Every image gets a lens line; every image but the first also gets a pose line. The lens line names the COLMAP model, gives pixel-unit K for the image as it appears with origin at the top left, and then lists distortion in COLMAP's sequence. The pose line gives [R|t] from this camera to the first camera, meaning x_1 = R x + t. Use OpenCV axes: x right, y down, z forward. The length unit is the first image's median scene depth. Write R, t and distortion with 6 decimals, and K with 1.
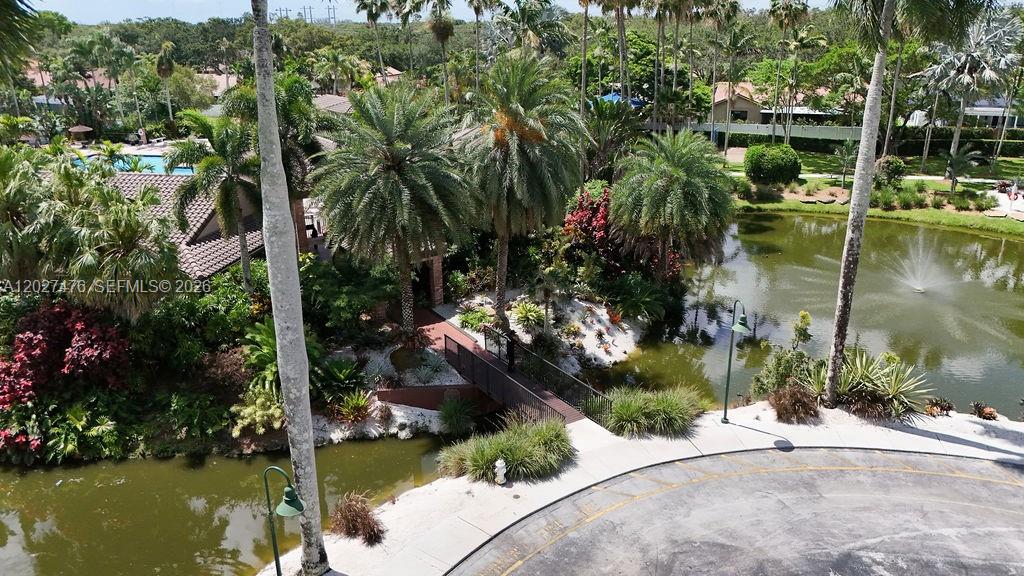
lens RADIAL K [[749.8, 0, 512.0], [0, 749.8, 288.0], [0, 0, 1]] dist [0.069510, -0.089441]
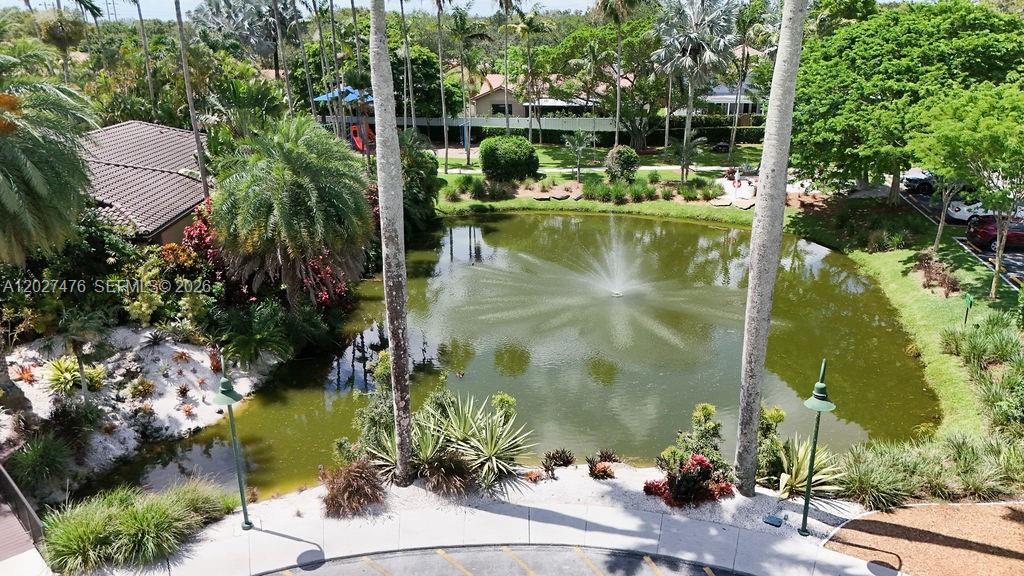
lens RADIAL K [[749.8, 0, 512.0], [0, 749.8, 288.0], [0, 0, 1]] dist [0.069510, -0.089441]
pose [[0.977825, -0.068670, 0.197845, 0.177732], [0.069265, 0.997591, 0.003923, -0.012204], [-0.197638, 0.009868, 0.980225, 0.120741]]
